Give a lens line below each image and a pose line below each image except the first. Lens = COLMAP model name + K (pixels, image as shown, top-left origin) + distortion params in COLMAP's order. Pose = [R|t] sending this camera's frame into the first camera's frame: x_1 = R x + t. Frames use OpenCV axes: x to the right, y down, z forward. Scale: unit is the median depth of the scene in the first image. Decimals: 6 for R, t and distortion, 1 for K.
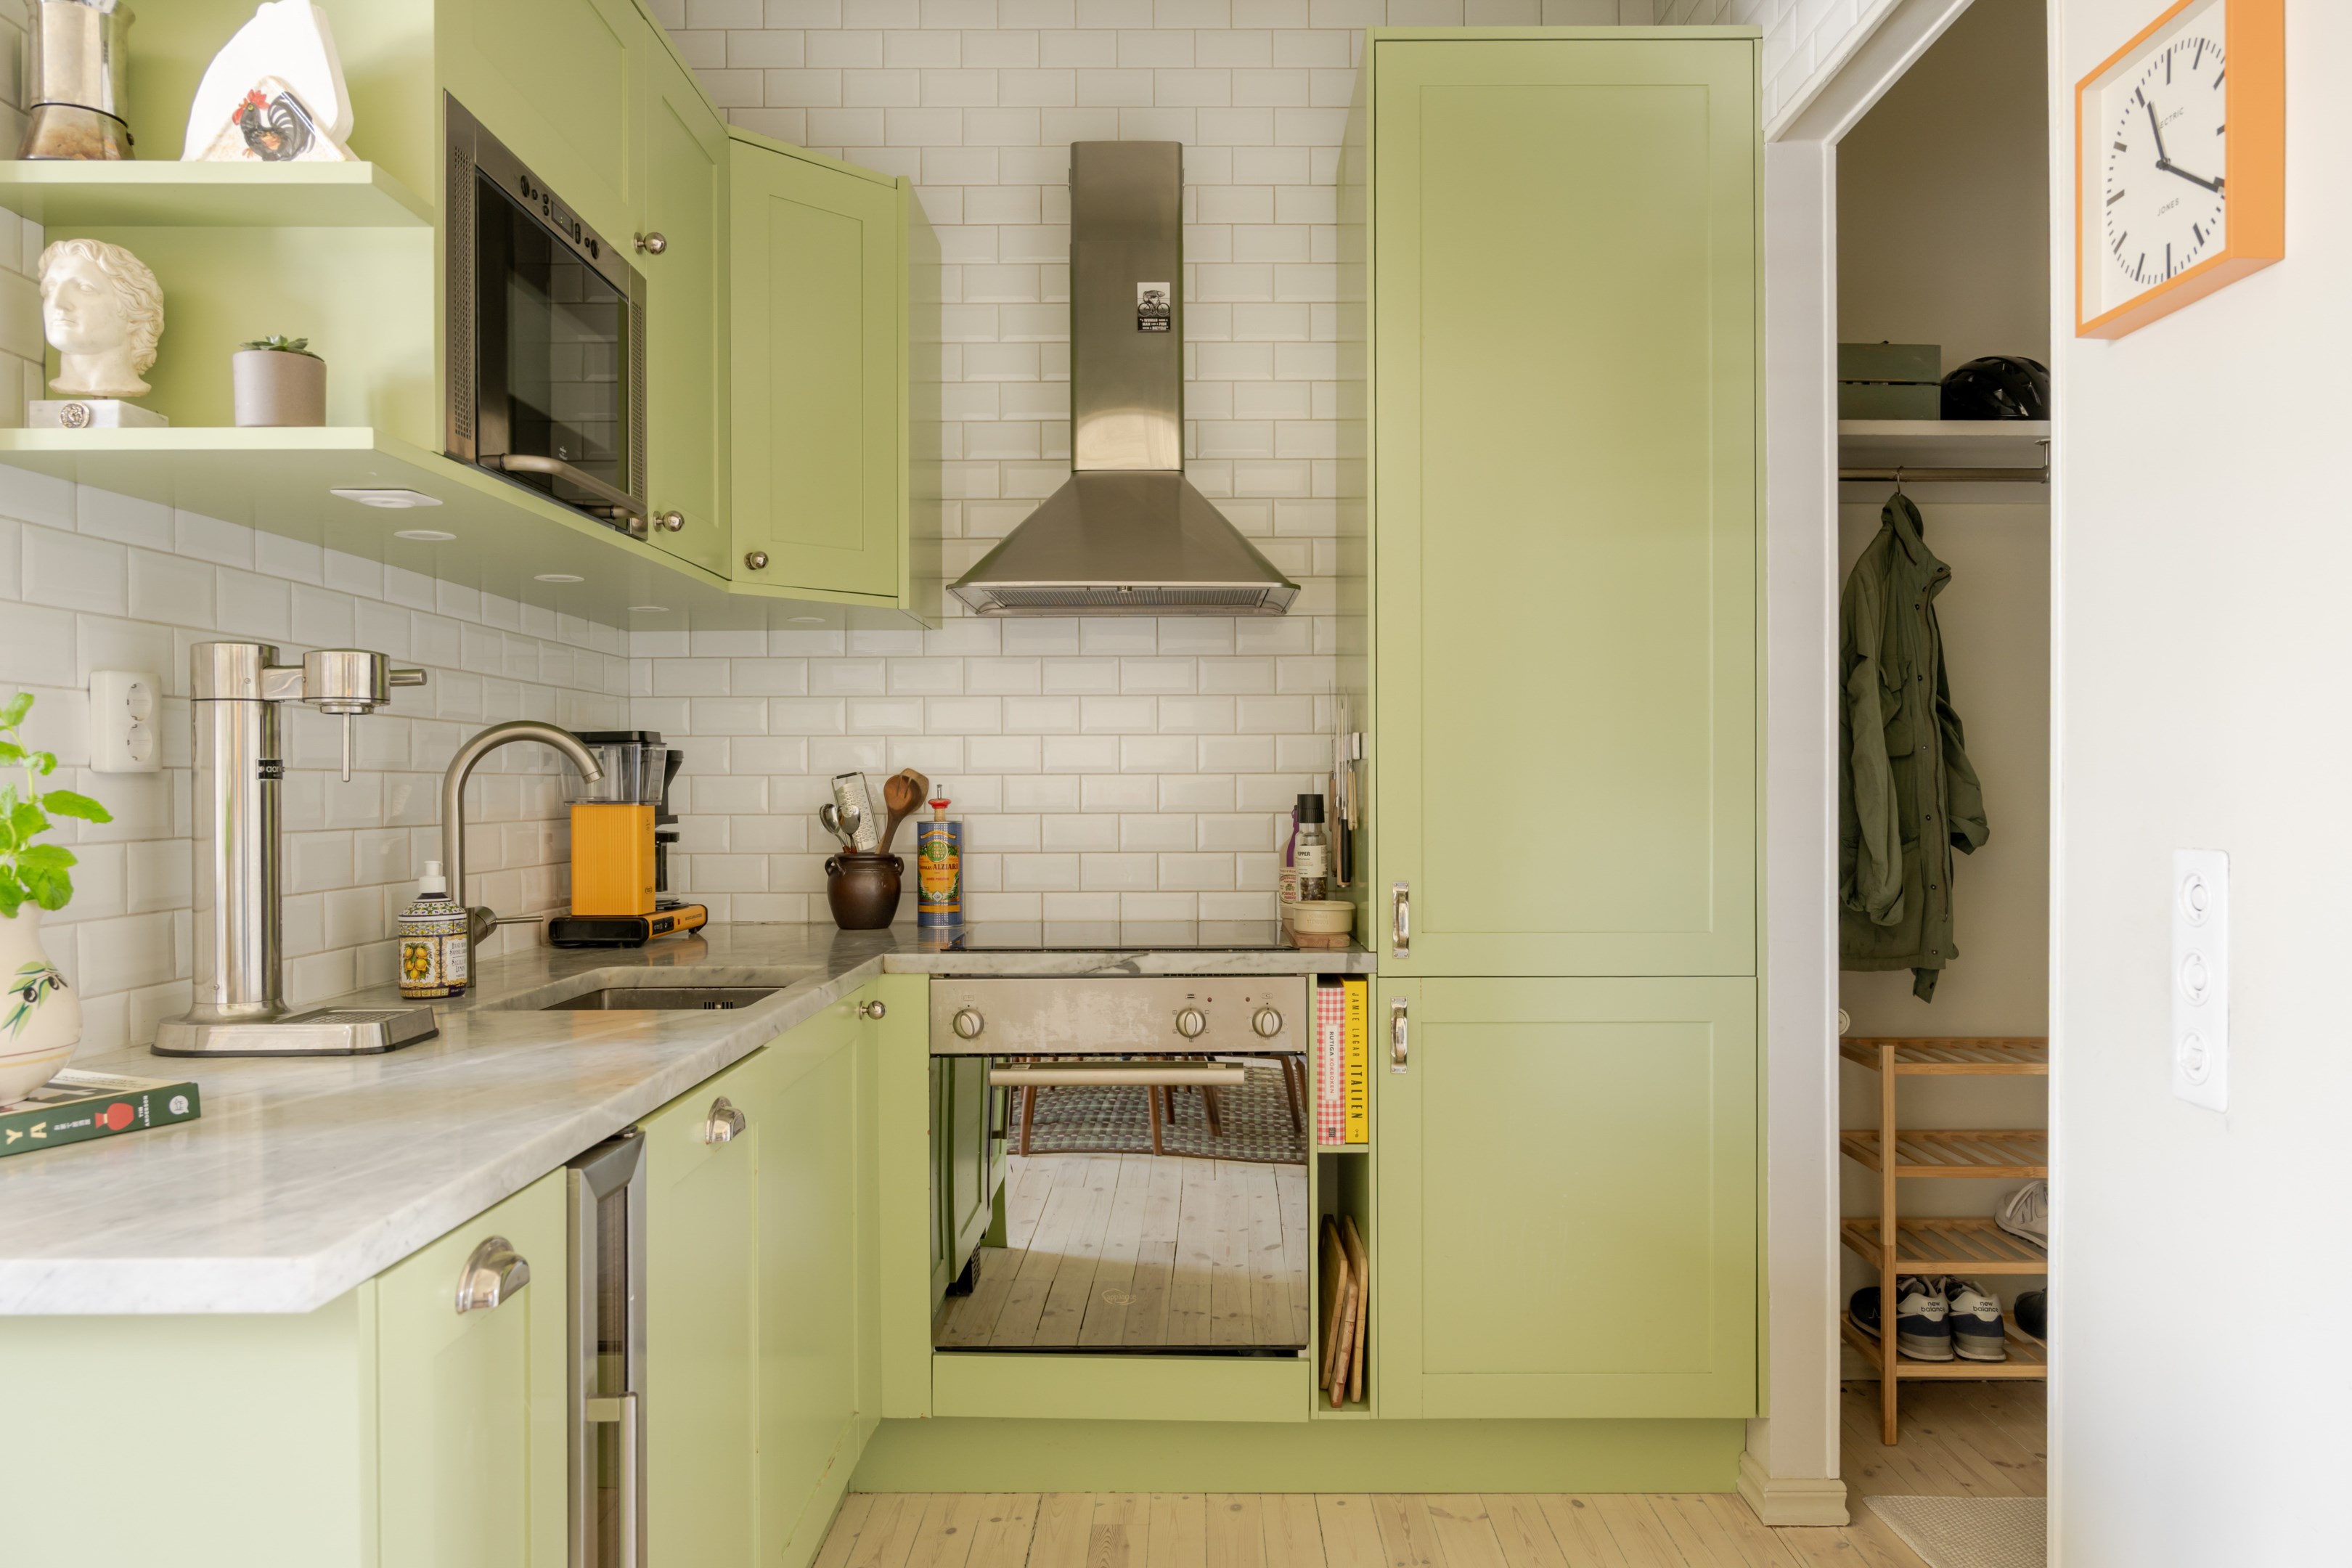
lens RADIAL K [[1582.0, 0, 1188.8], [0, 1582.0, 798.5], [0, 0, 1]] dist [0.004793, -0.007508]
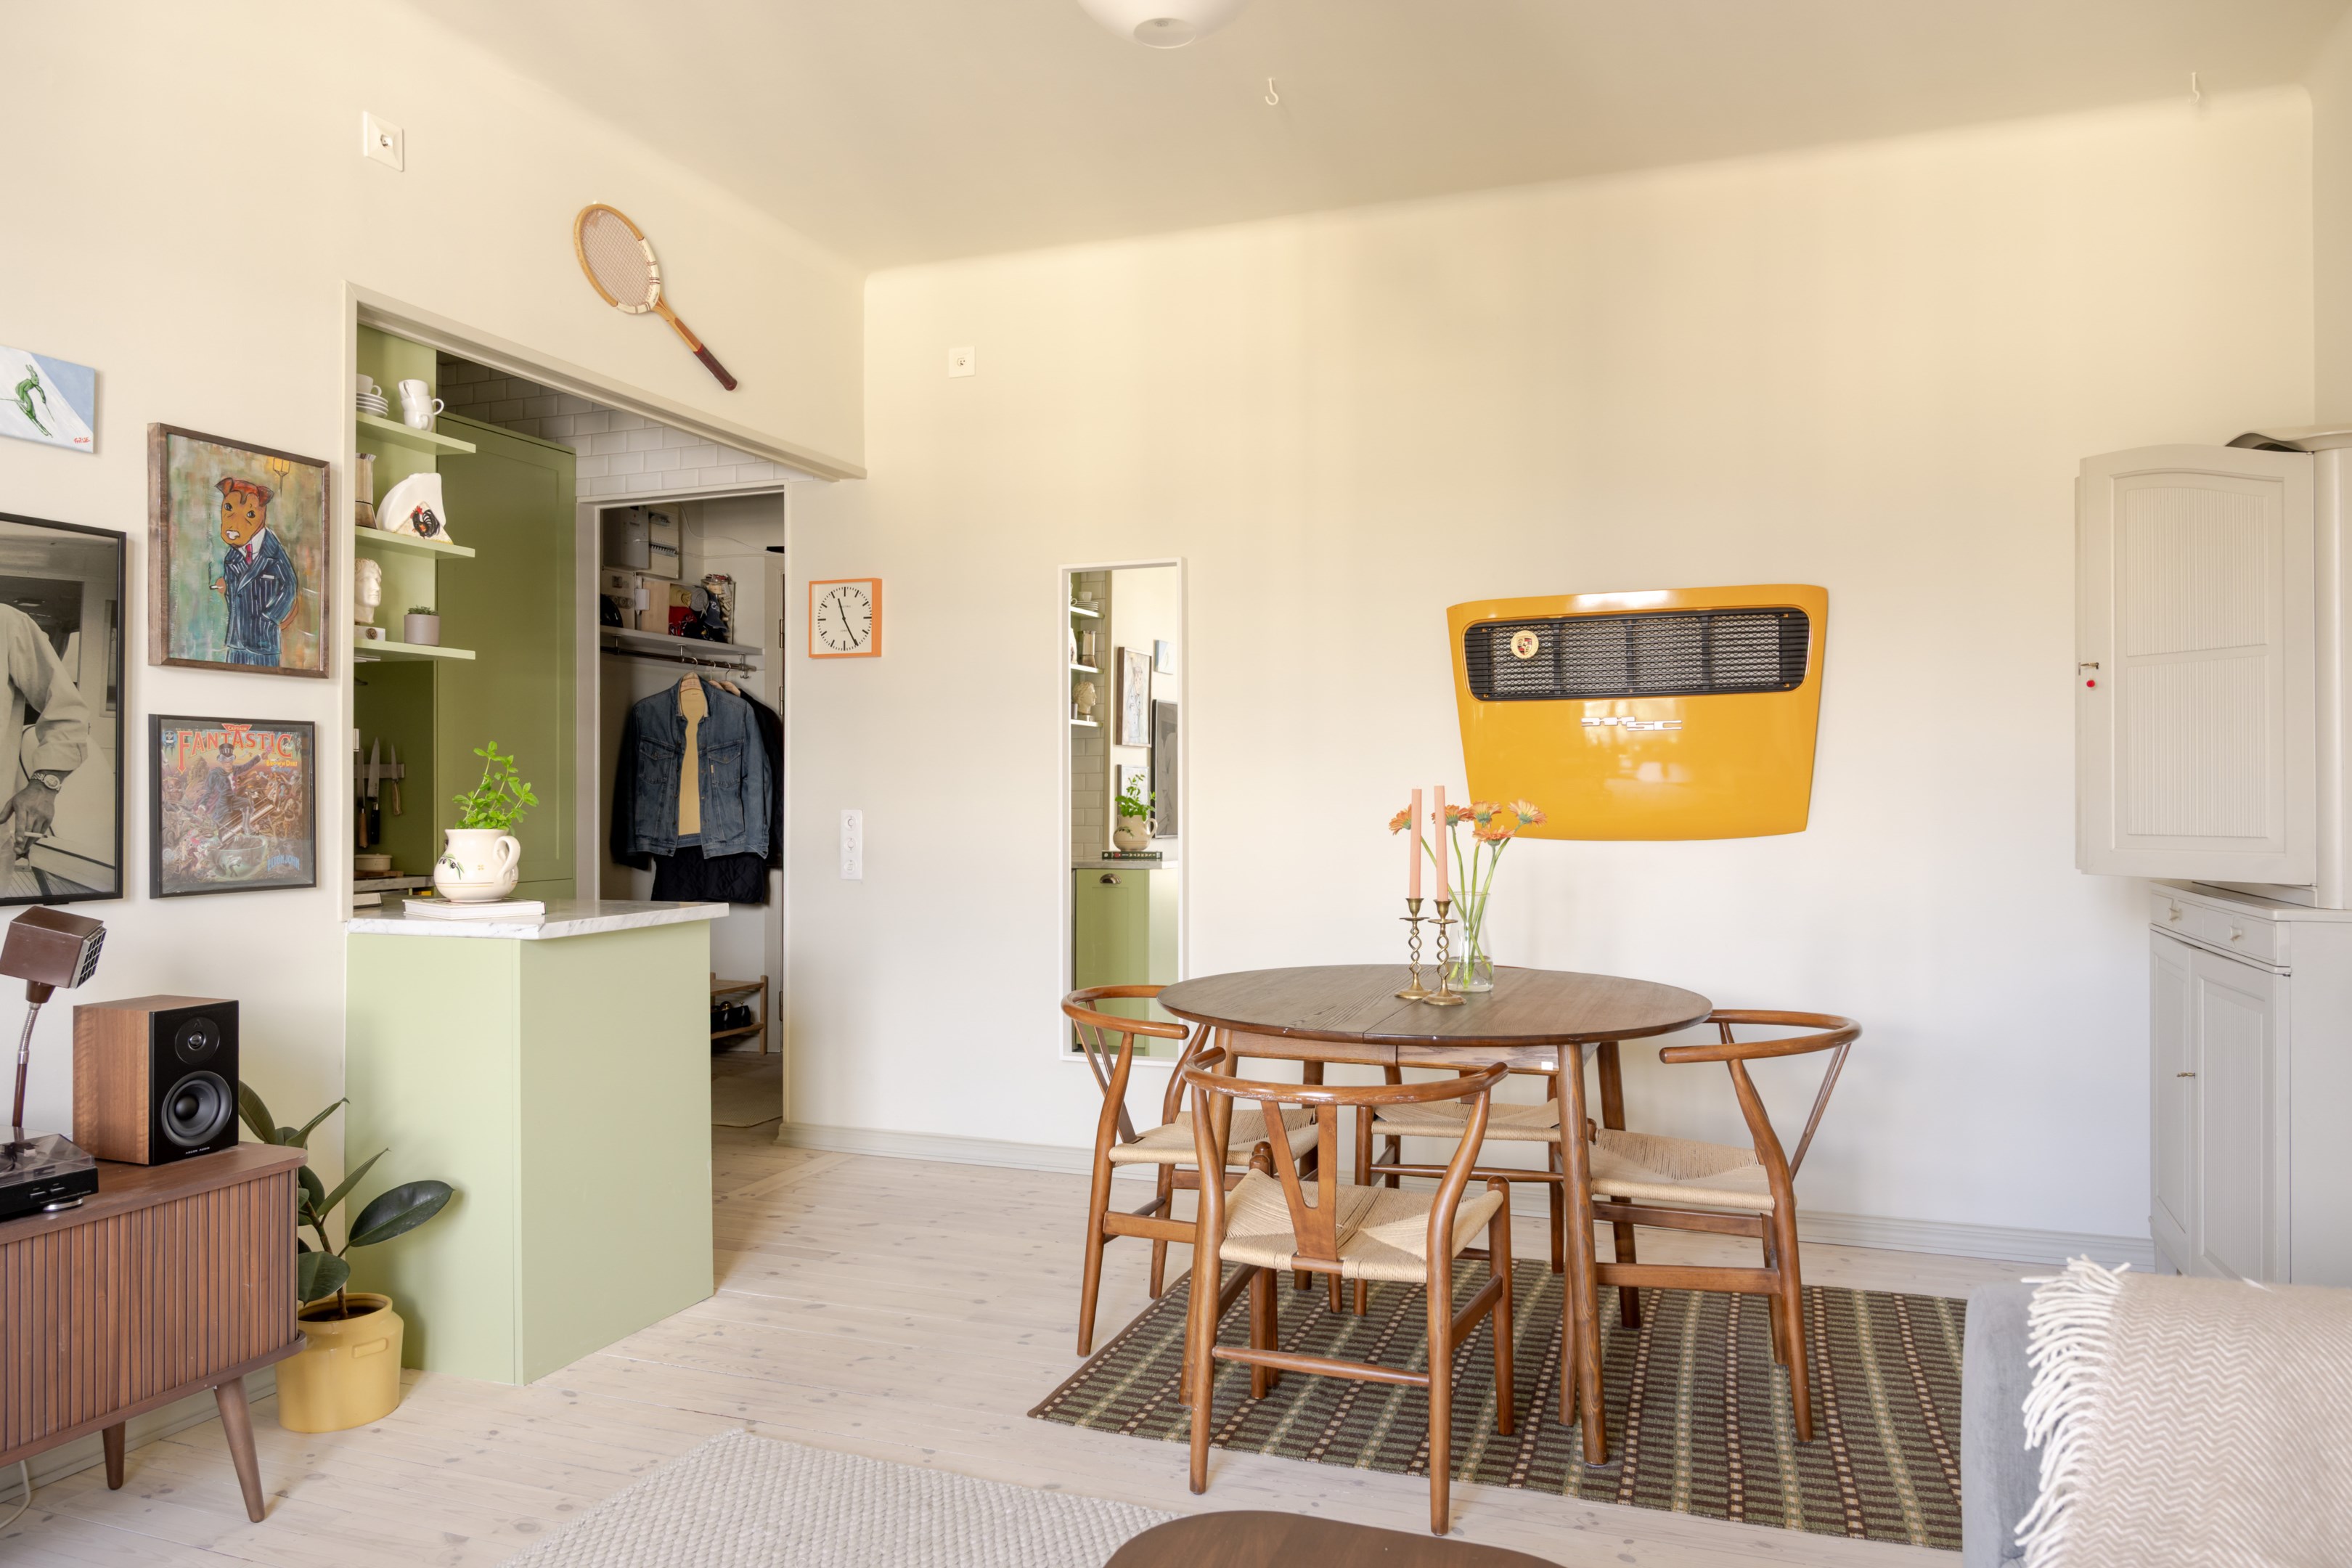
lens RADIAL K [[1582.0, 0, 1188.8], [0, 1582.0, 798.5], [0, 0, 1]] dist [0.004793, -0.007508]
pose [[0.335971, 0.000550, 0.941872, -1.385744], [0.012832, 0.999904, -0.005161, 0.019386], [-0.941785, 0.013820, 0.335932, -0.525380]]
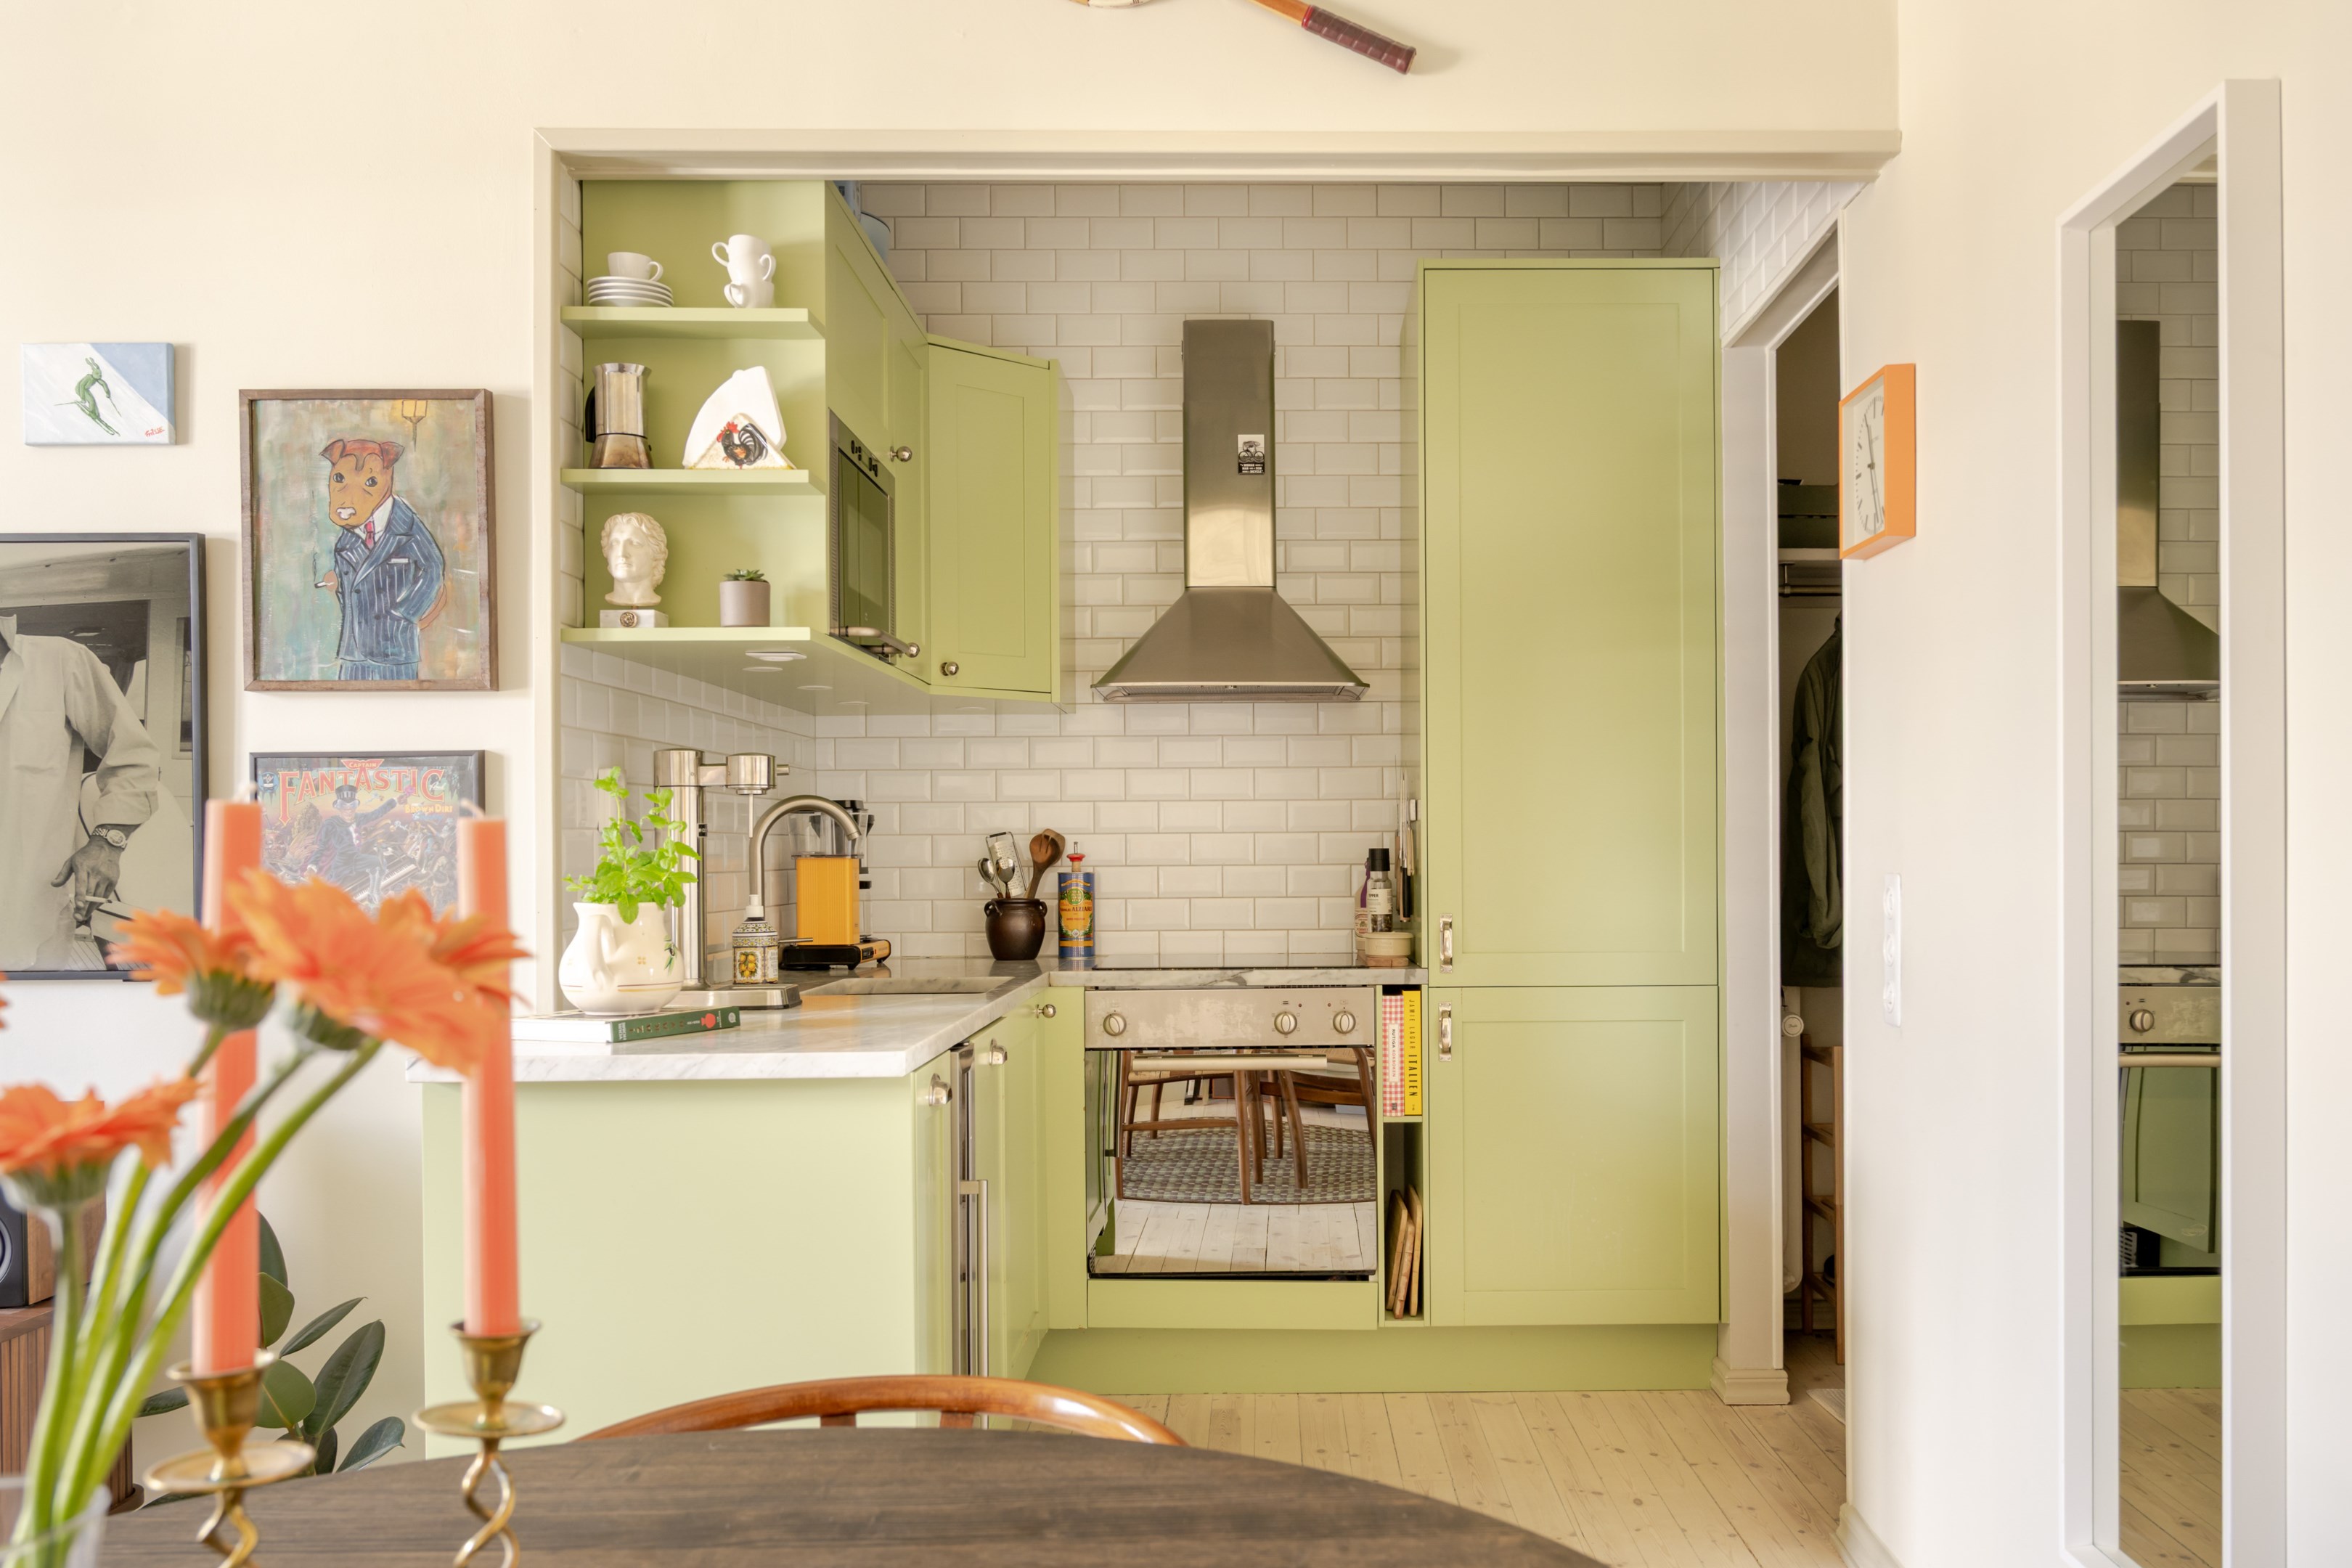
lens RADIAL K [[1891.4, 0, 1285.0], [0, 1891.4, 838.2], [0, 0, 1]] dist [-0.004441, 0.013115]
pose [[0.999897, -0.003174, 0.014013, -0.020207], [0.003365, 0.999901, -0.013638, 0.010442], [-0.013968, 0.013684, 0.999809, -0.547161]]
